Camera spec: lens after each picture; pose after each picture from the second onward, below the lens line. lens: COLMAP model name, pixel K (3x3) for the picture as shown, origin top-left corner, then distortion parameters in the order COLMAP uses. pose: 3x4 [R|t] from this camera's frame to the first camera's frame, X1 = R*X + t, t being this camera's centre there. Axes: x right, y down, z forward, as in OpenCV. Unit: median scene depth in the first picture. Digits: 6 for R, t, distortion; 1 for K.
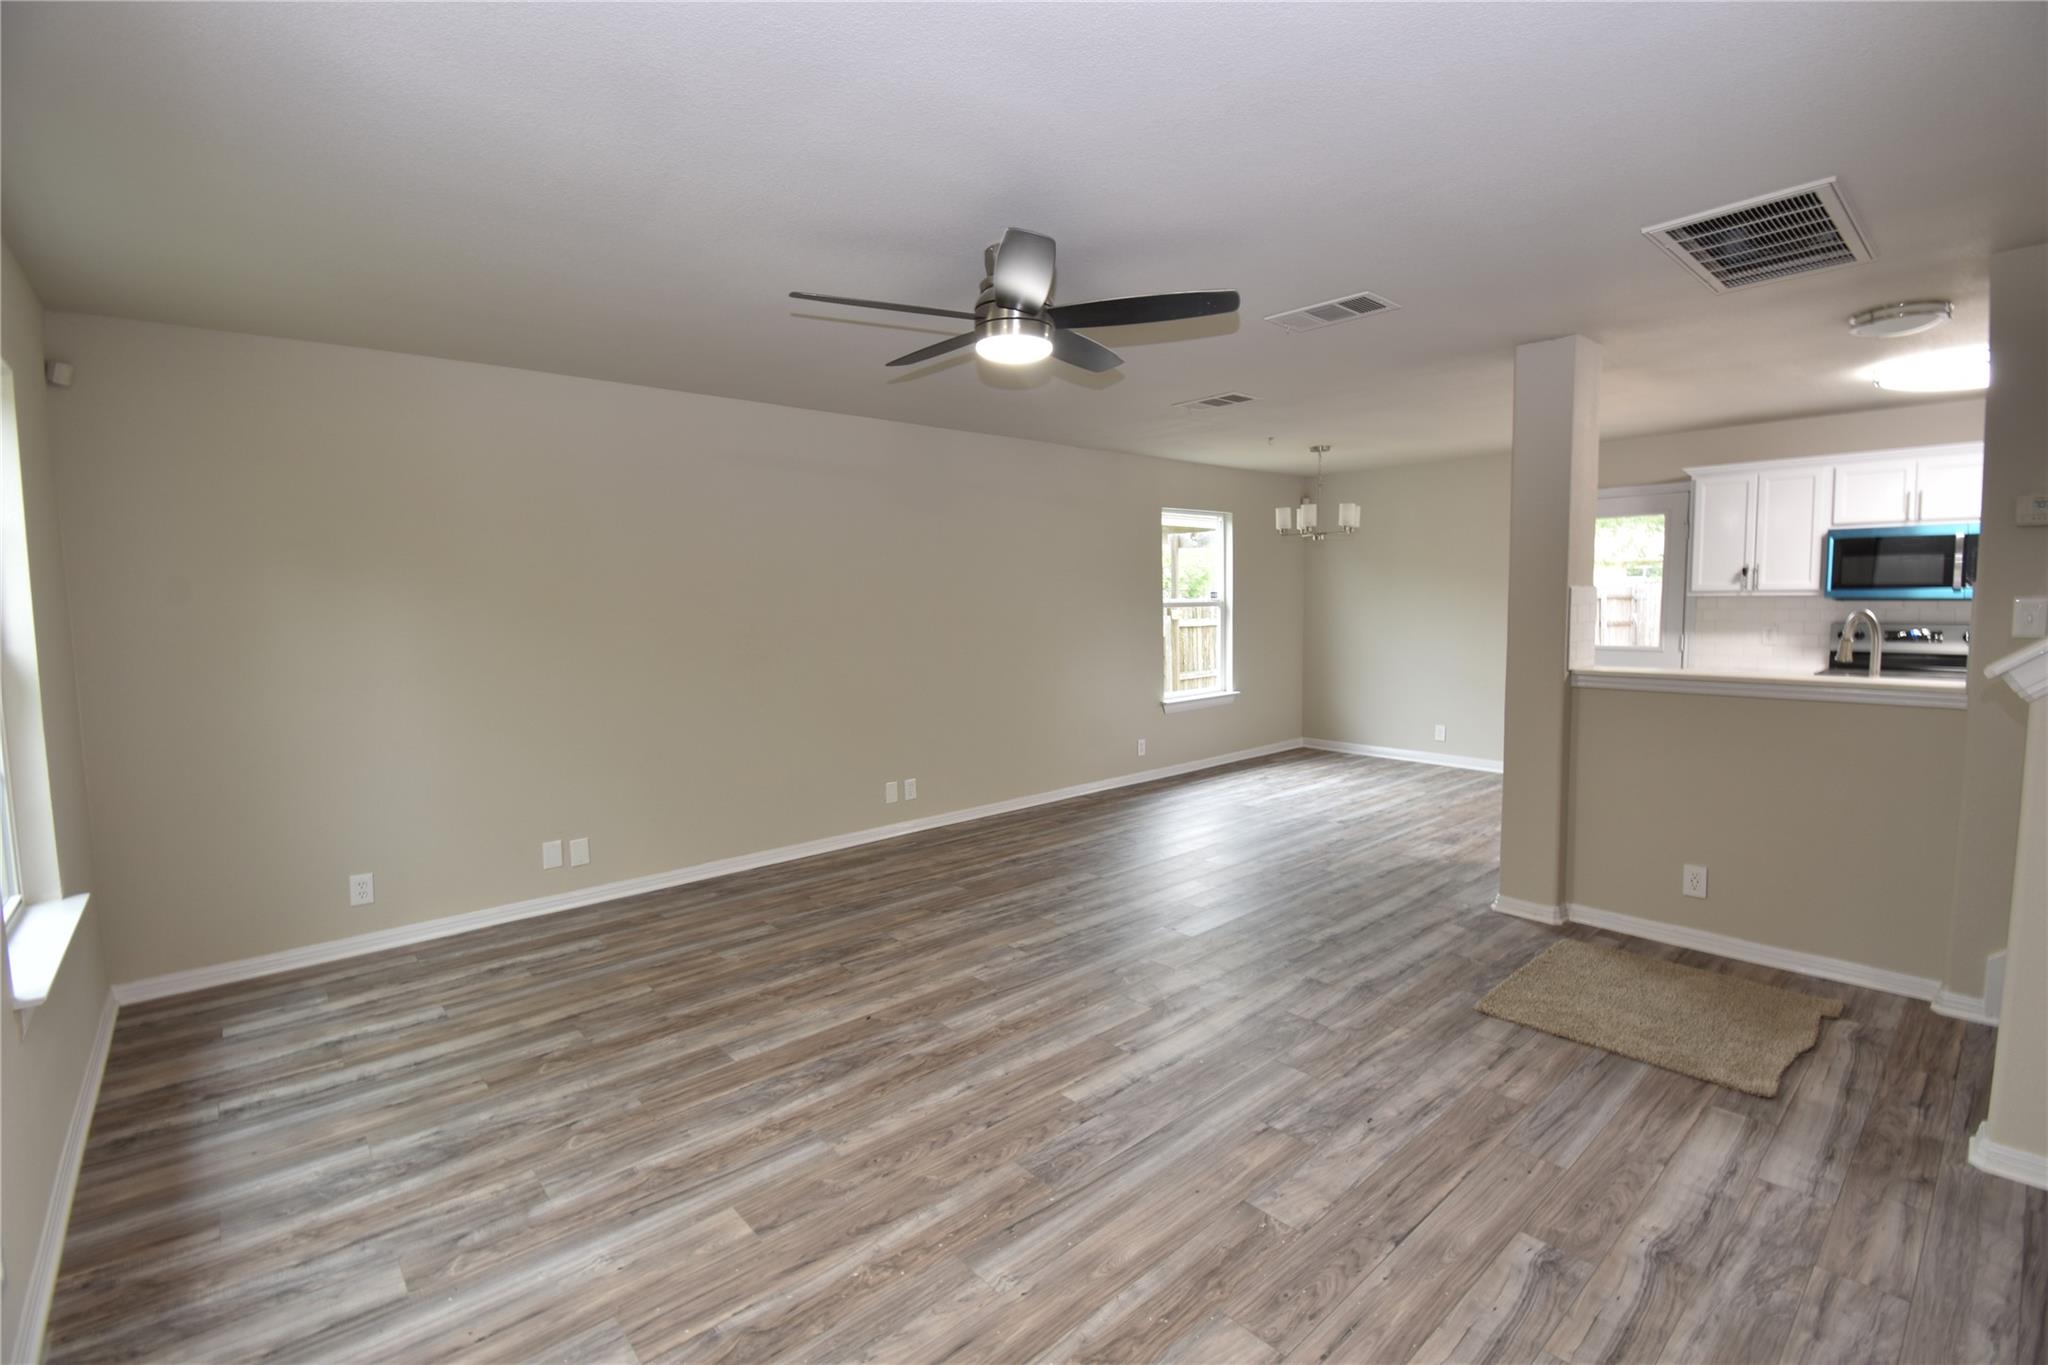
lens RADIAL K [[908.8, 0, 1028.2], [0, 908.8, 673.2], [0, 0, 1]] dist [0.011811, -0.020769]
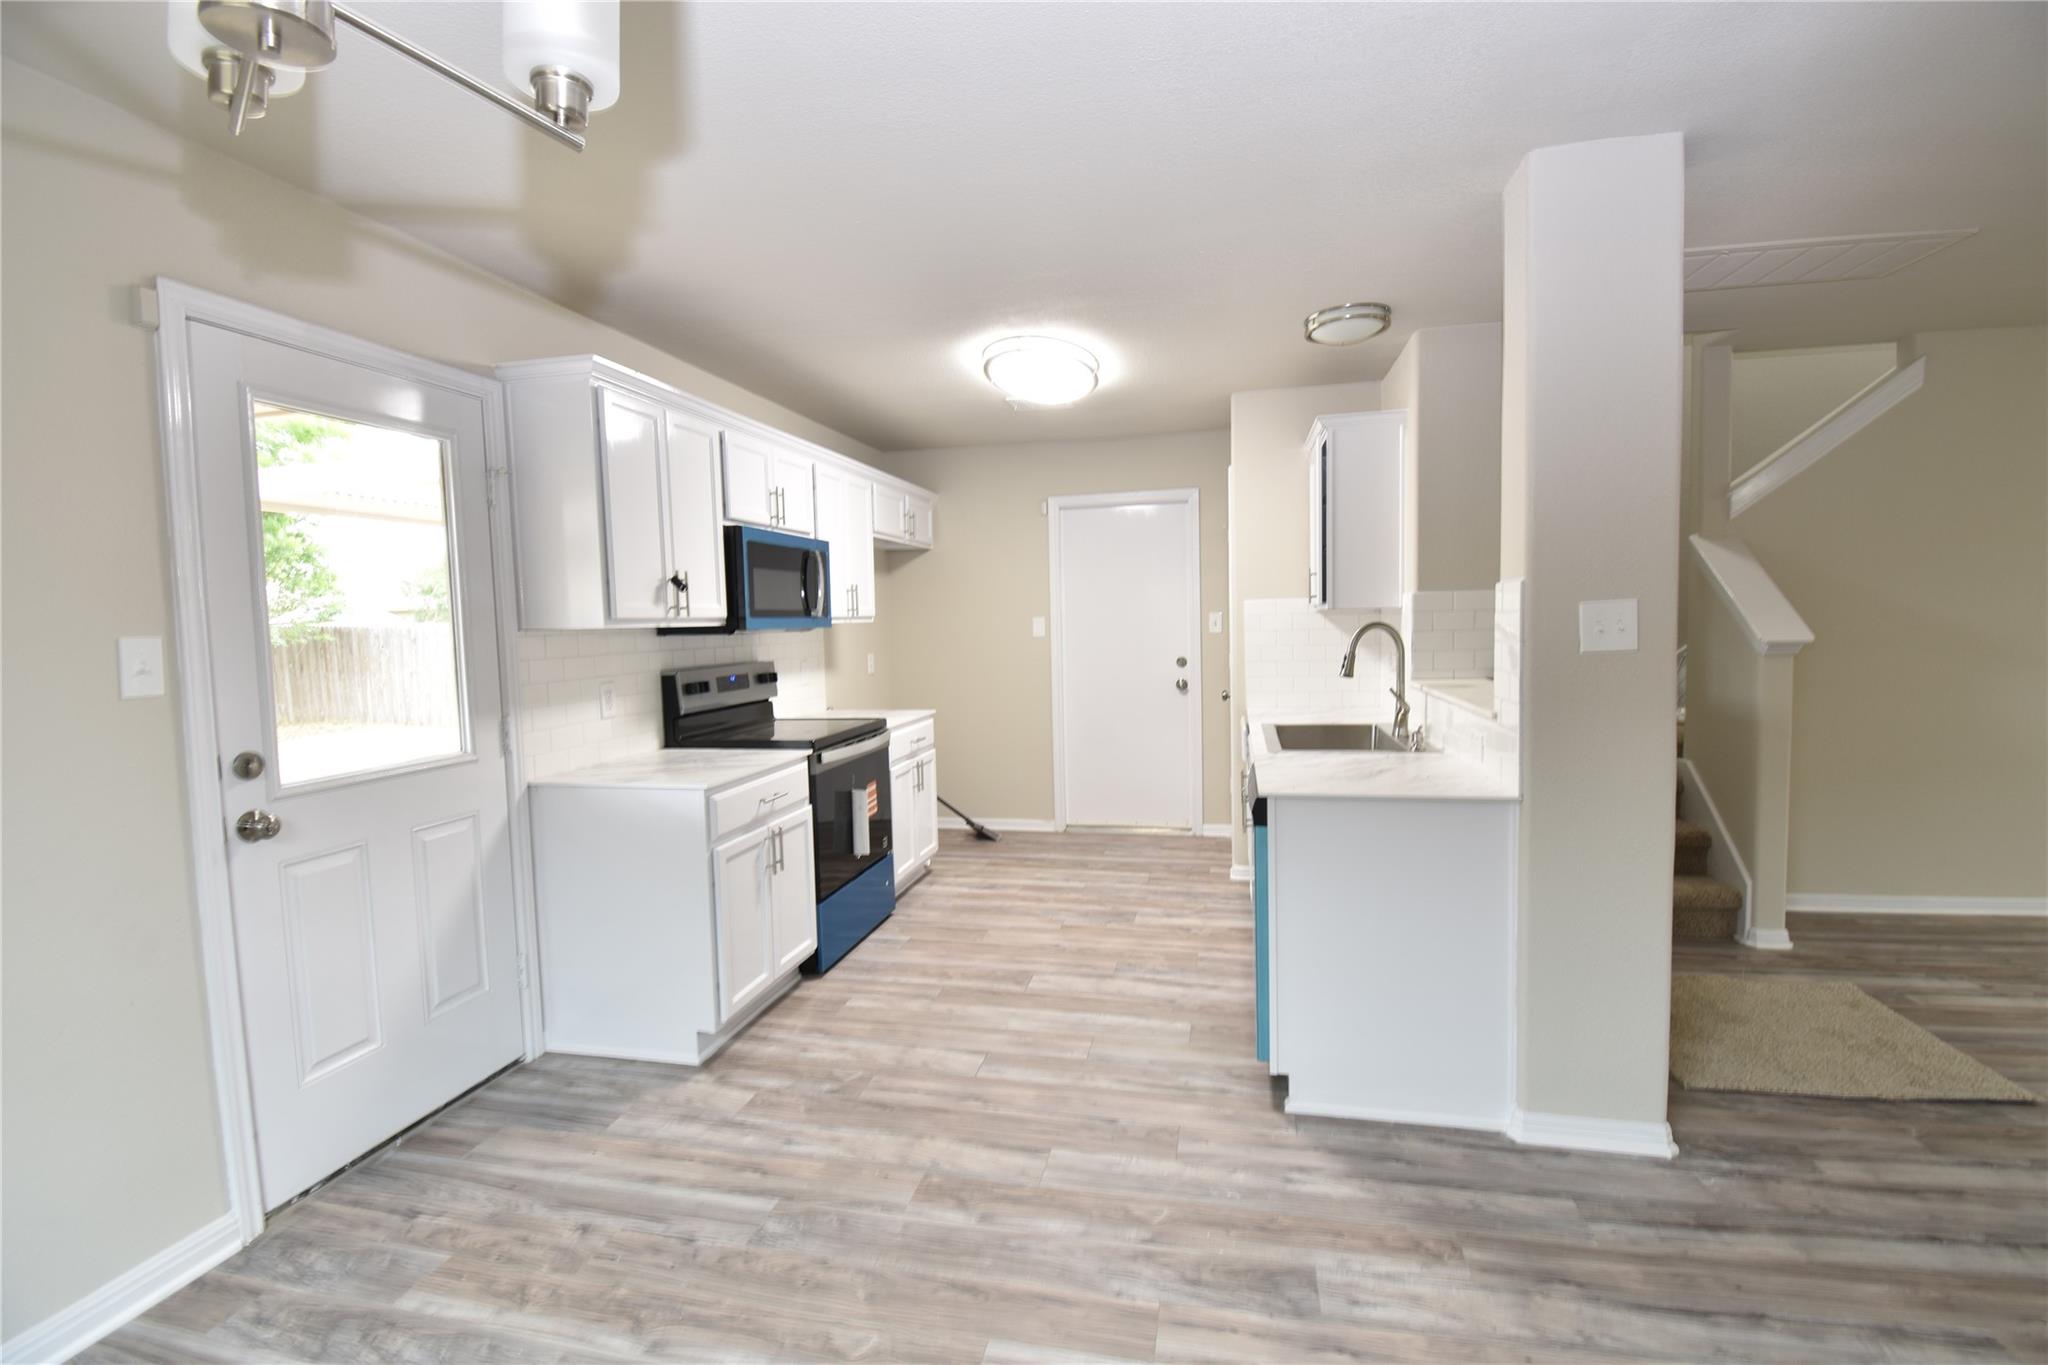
lens RADIAL K [[904.8, 0, 1030.4], [0, 904.8, 671.9], [0, 0, 1]] dist [0.016344, -0.025118]
pose [[-0.584720, -0.018473, 0.811025, 0.353890], [0.100084, 0.990461, 0.094716, -0.146007], [-0.805038, 0.136553, -0.577293, 1.882443]]
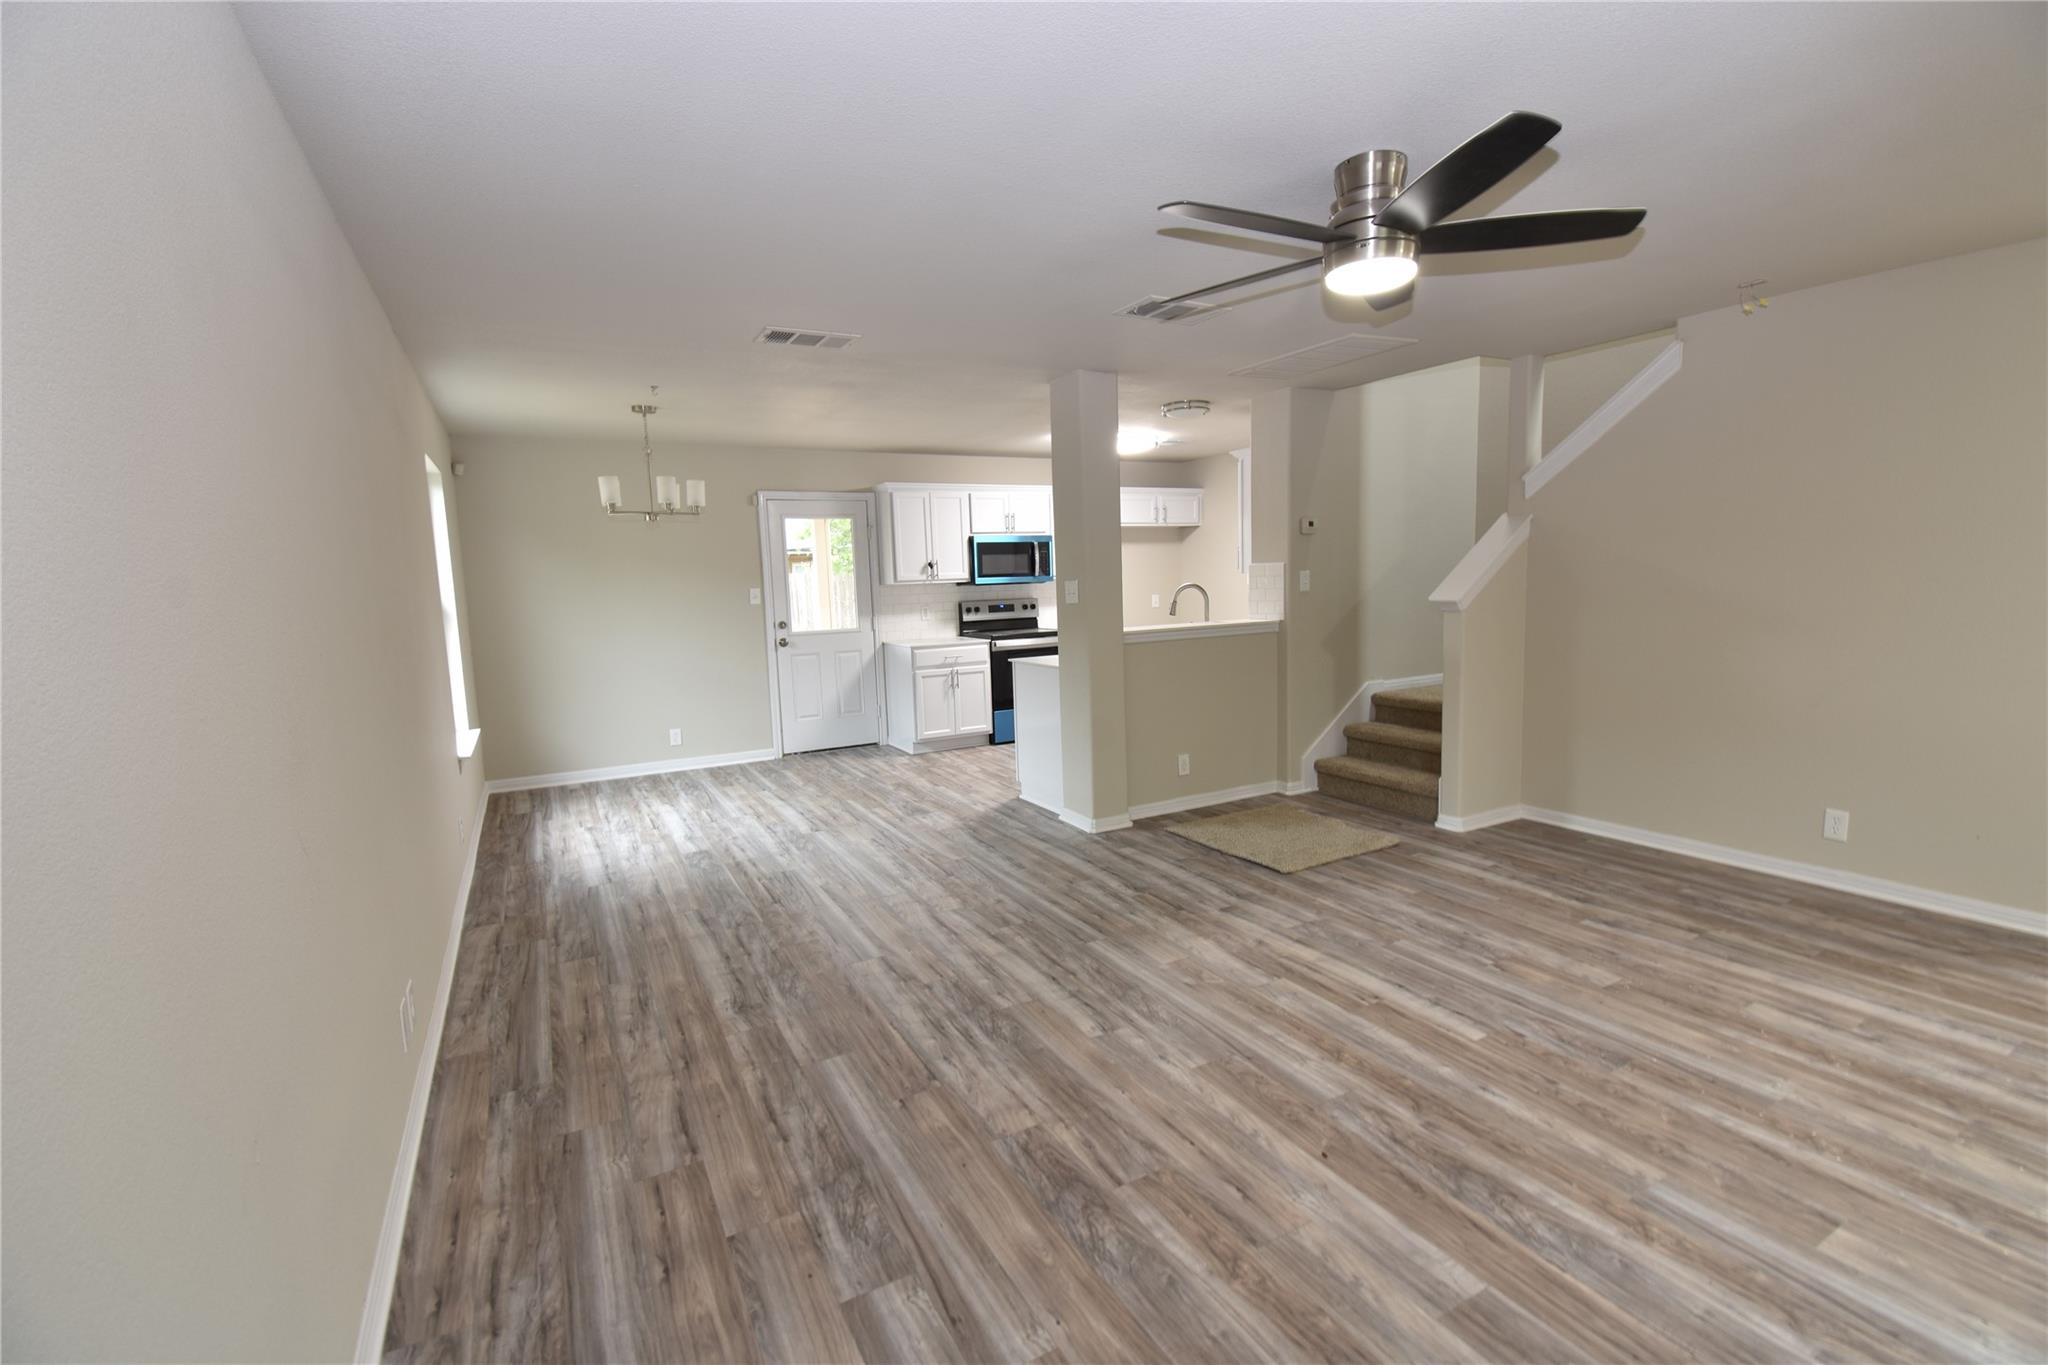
lens RADIAL K [[905.4, 0, 1029.1], [0, 905.4, 671.0], [0, 0, 1]] dist [0.015344, -0.024229]
pose [[0.224712, -0.096612, 0.969624, -0.787235], [0.109986, 0.991228, 0.073276, -0.064688], [-0.968198, 0.090179, 0.233367, 0.920759]]
